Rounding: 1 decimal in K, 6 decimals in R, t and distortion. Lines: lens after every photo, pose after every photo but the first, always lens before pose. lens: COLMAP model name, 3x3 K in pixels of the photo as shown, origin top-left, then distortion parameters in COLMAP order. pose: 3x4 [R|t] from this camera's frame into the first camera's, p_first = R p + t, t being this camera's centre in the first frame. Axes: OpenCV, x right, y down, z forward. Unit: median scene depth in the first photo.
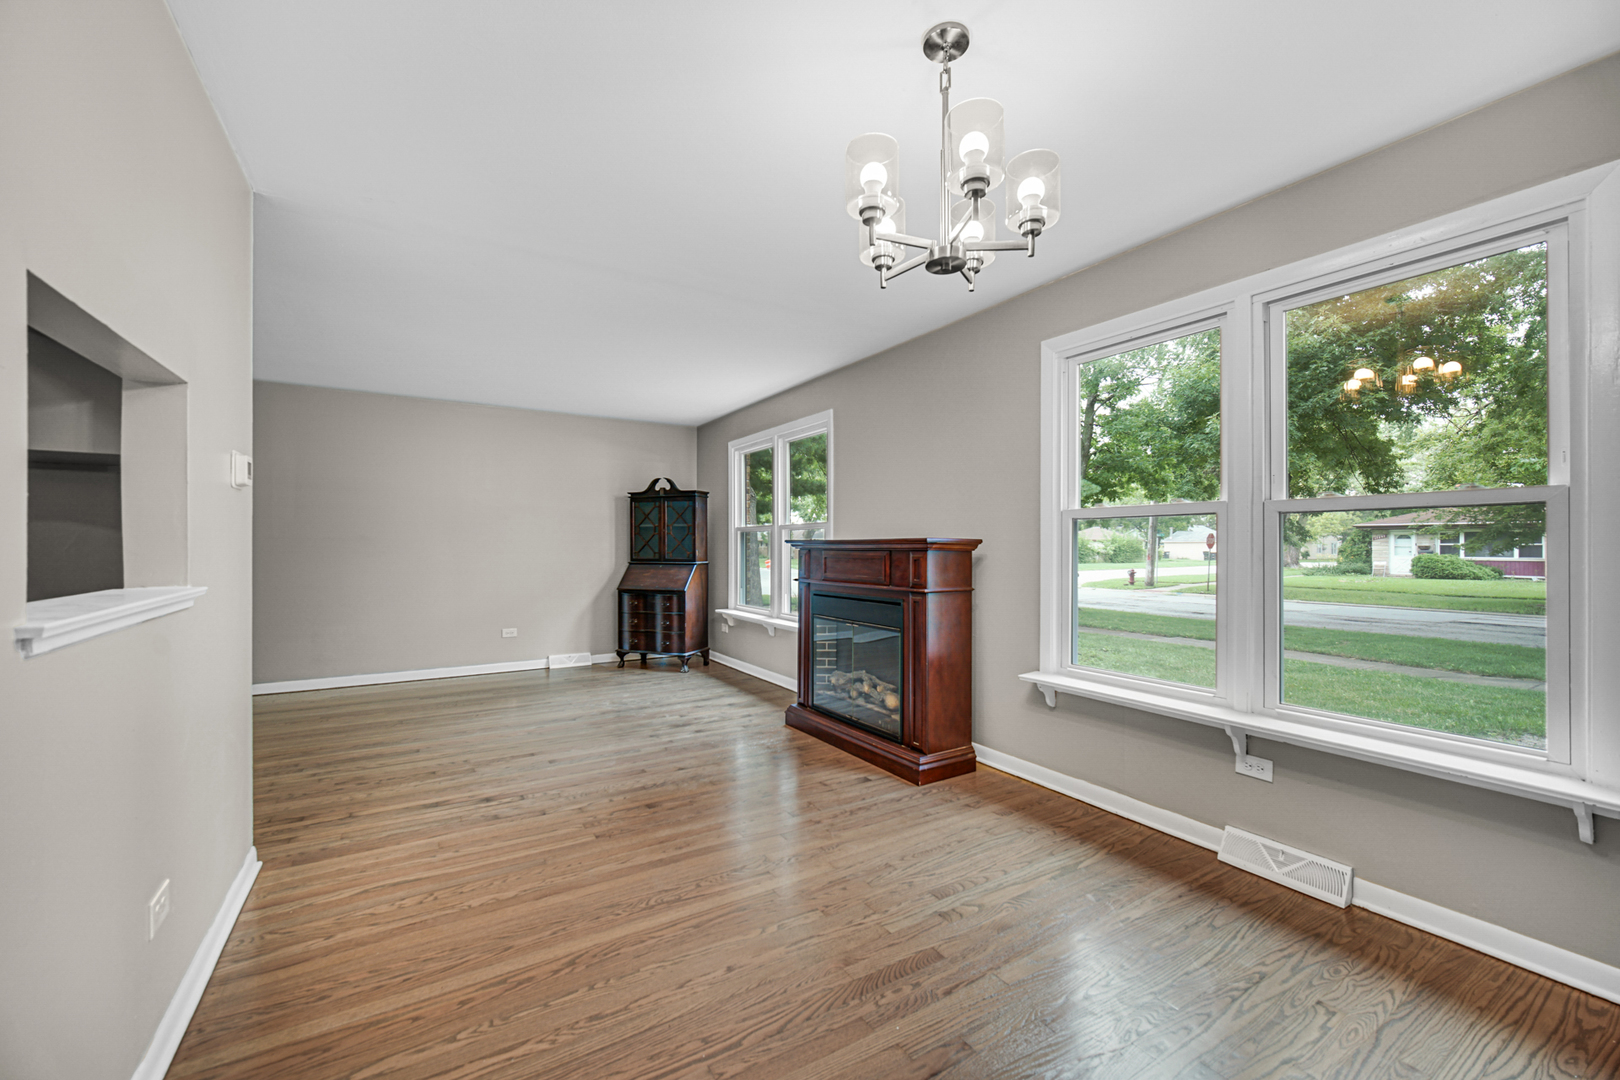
lens RADIAL K [[647.3, 0, 801.3], [0, 647.3, 531.2], [0, 0, 1]] dist [0.000561, -0.000740]
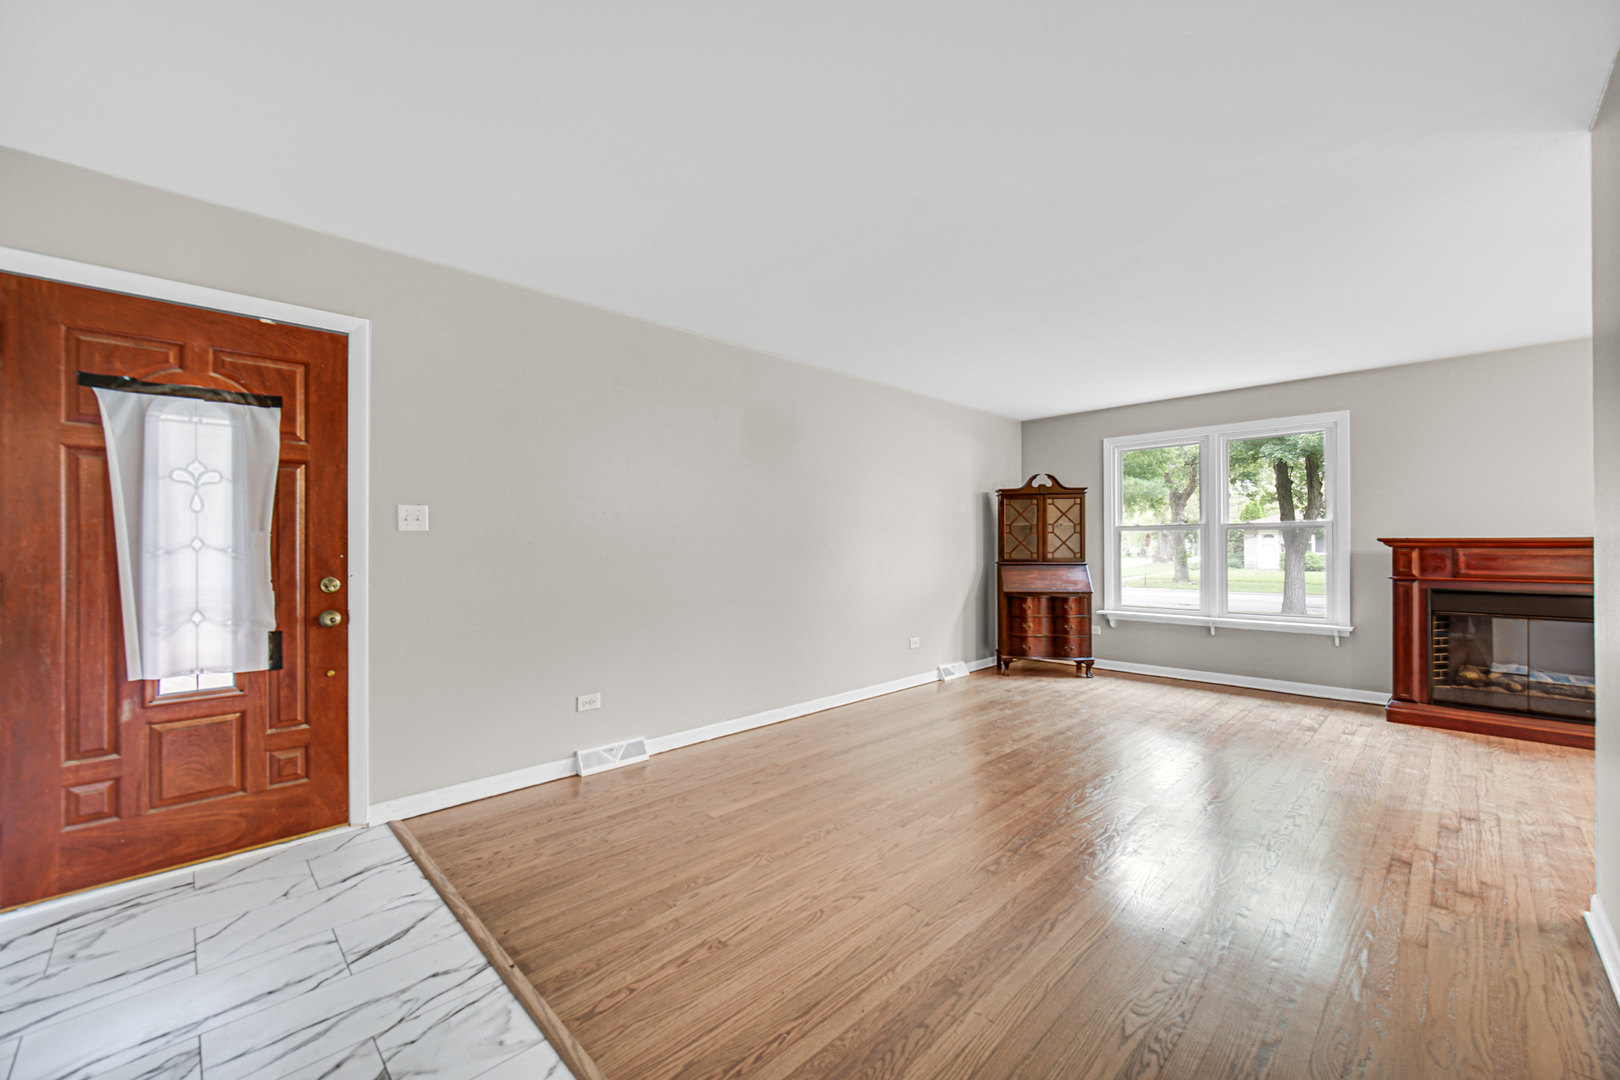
lens RADIAL K [[647.3, 0, 811.9], [0, 647.3, 548.5], [0, 0, 1]] dist [0.000561, -0.000740]
pose [[0.973083, -0.004769, 0.230406, -1.569847], [-0.001582, 0.999624, 0.027371, 0.001581], [-0.230450, -0.026998, 0.972710, 0.313657]]
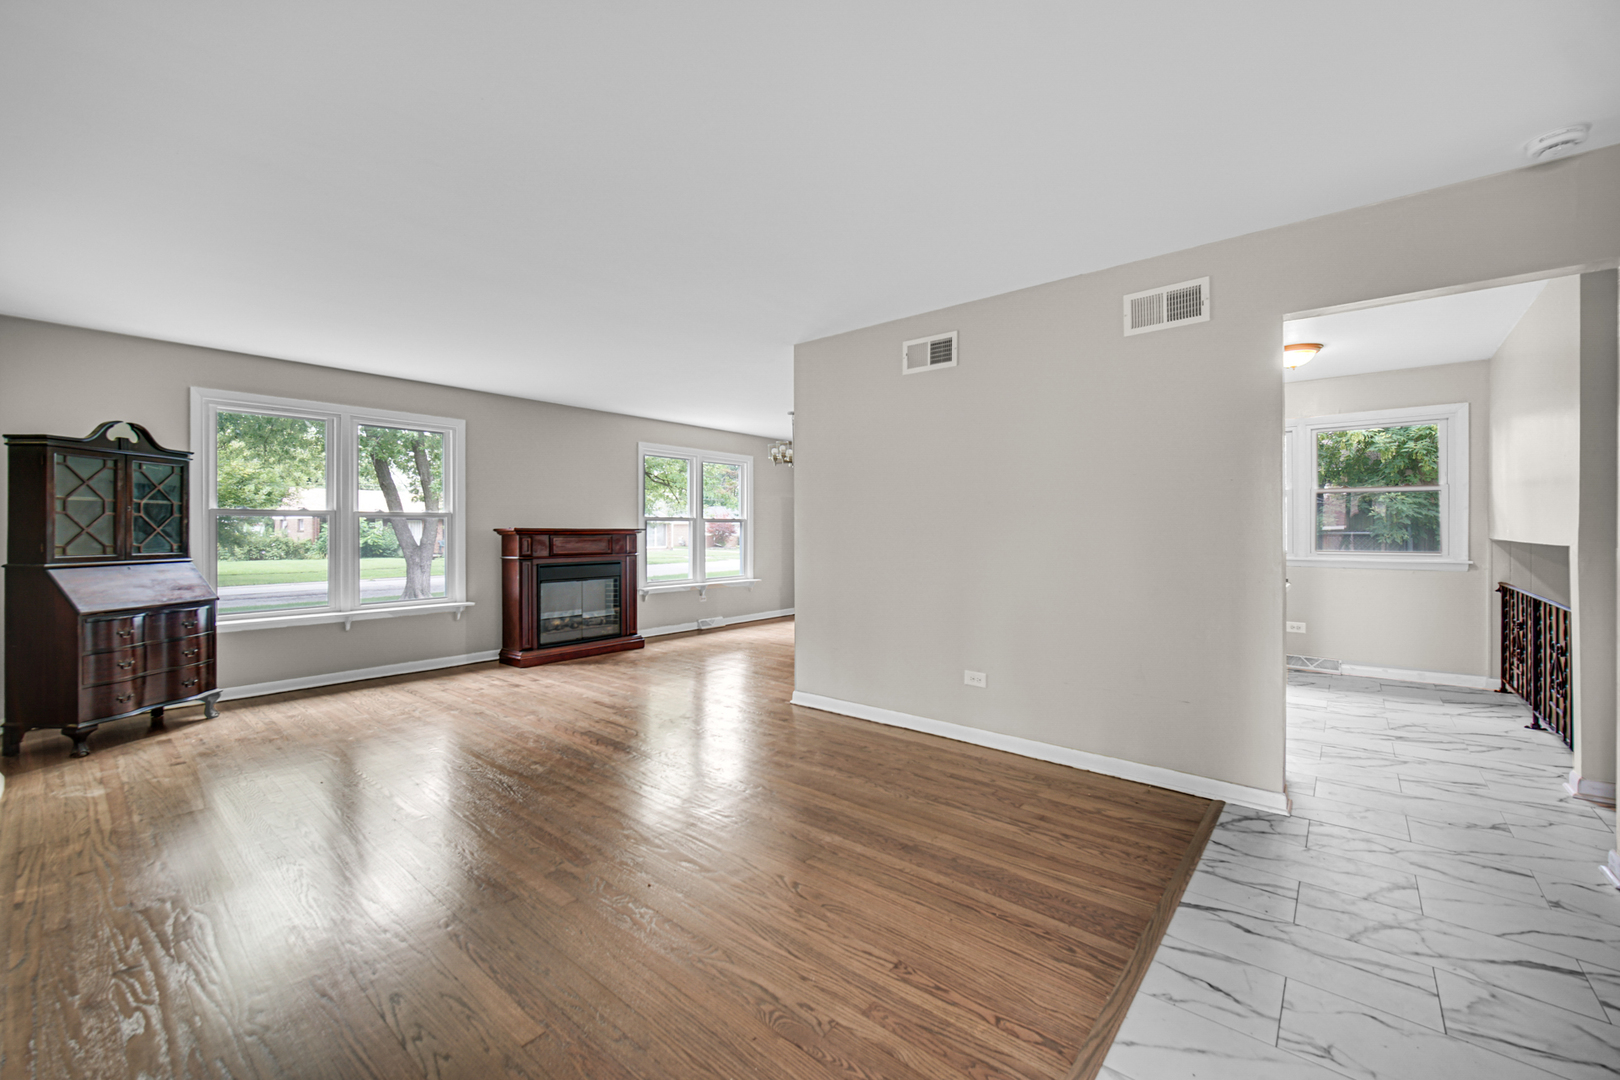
lens RADIAL K [[647.3, 0, 807.1], [0, 647.3, 527.5], [0, 0, 1]] dist [0.000561, -0.000740]
pose [[-0.316705, 0.006054, 0.948505, -2.034698], [-0.020224, 0.999709, -0.013134, 0.022504], [-0.948309, -0.023342, -0.316490, 1.202897]]
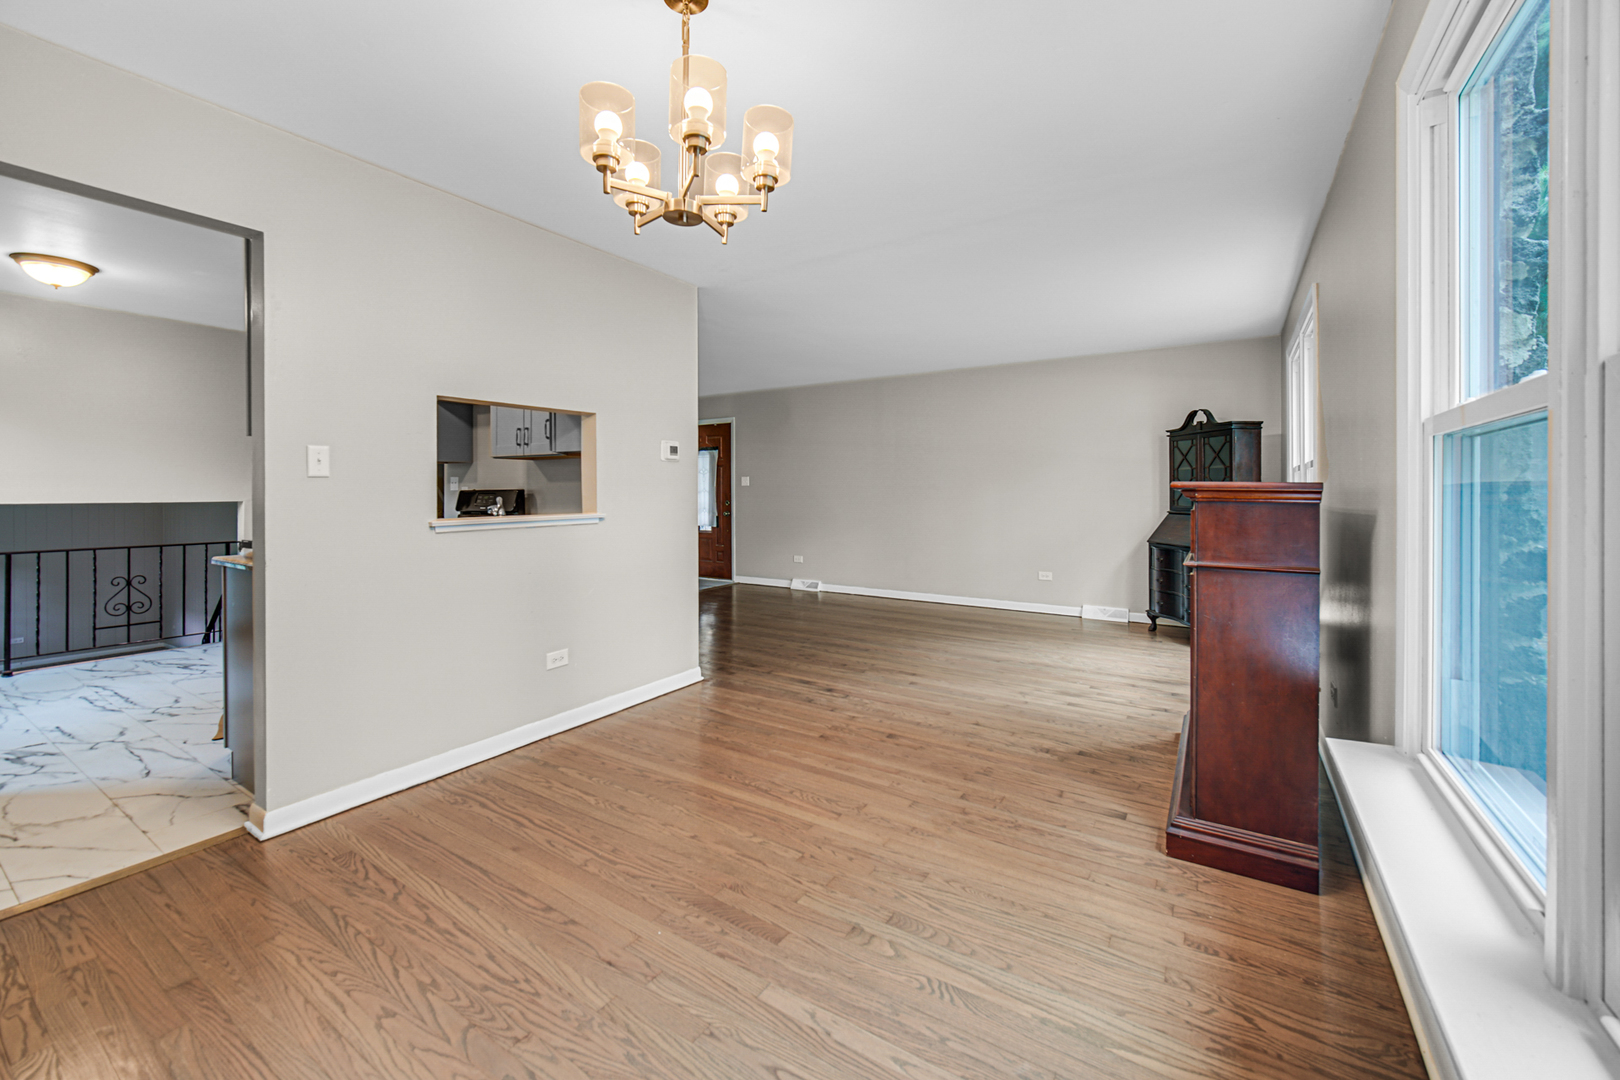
lens RADIAL K [[647.3, 0, 794.0], [0, 647.3, 493.2], [0, 0, 1]] dist [0.000561, -0.000740]
pose [[0.425098, 0.002613, -0.905144, 0.634203], [0.020865, 0.999702, 0.012685, 0.003888], [0.904907, -0.024279, 0.424917, 0.385099]]
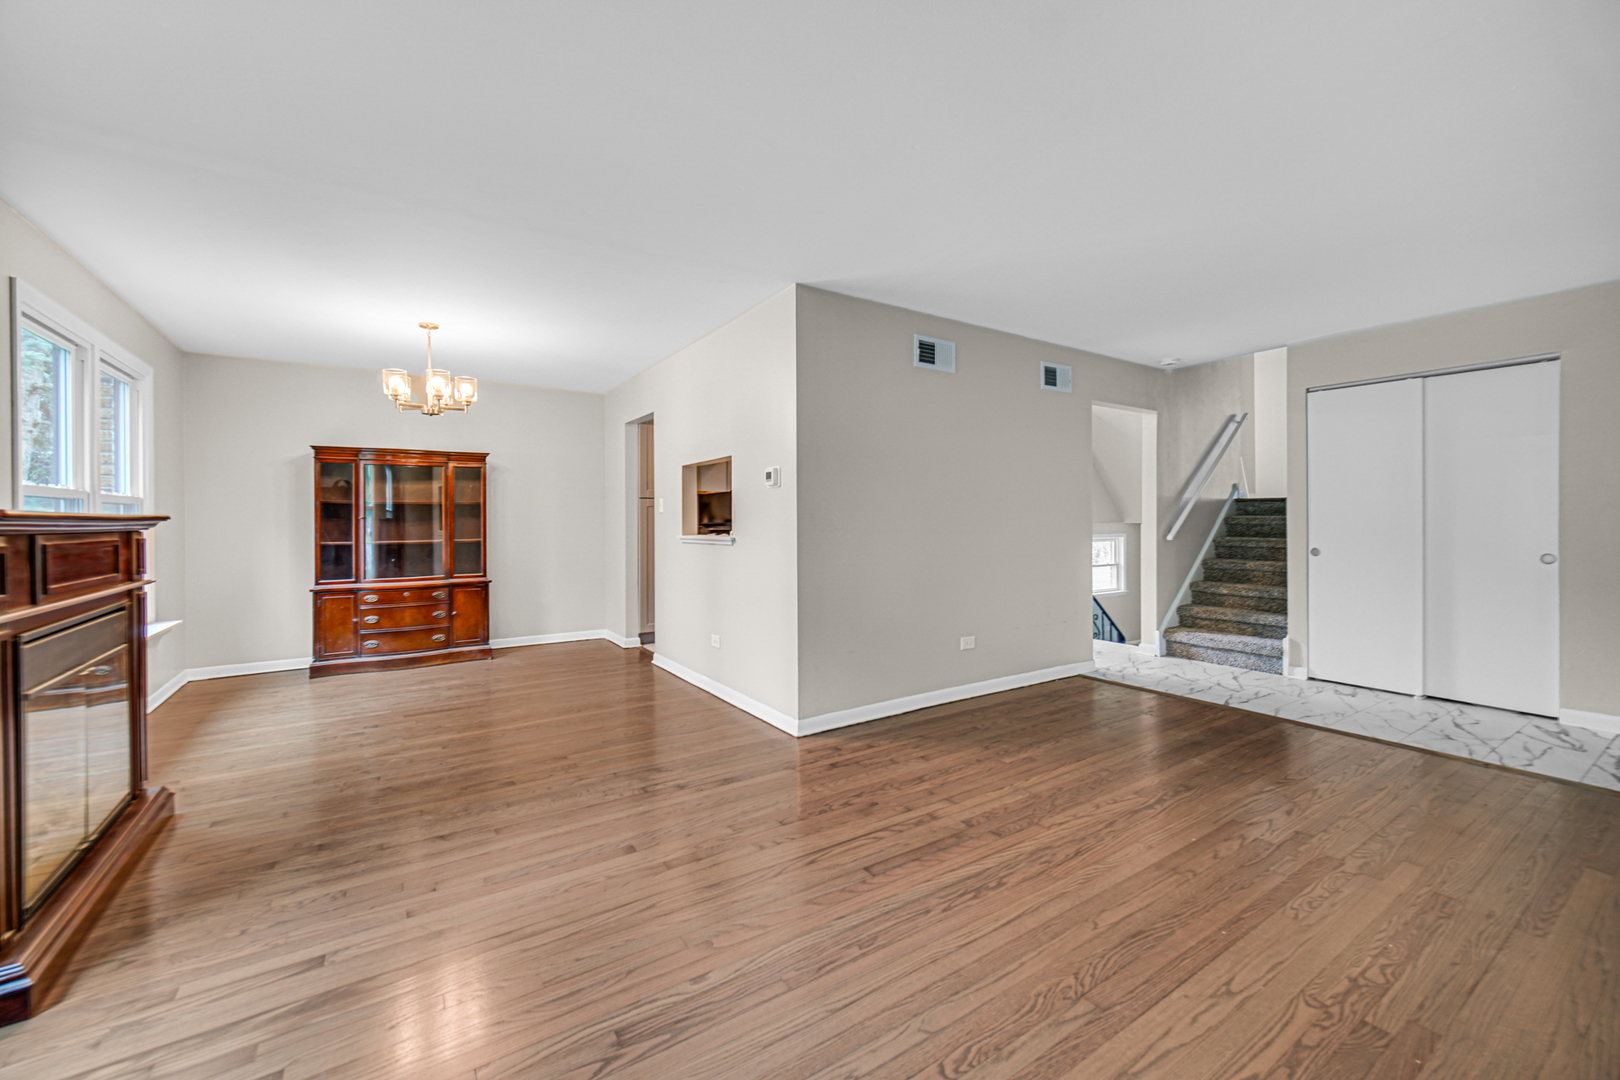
lens RADIAL K [[647.3, 0, 805.5], [0, 647.3, 518.0], [0, 0, 1]] dist [0.000561, -0.000740]
pose [[-0.999386, 0.004938, -0.034688, -0.620196], [0.005839, 0.999647, -0.025920, 0.041362], [0.034548, -0.026107, -0.999062, 1.915133]]
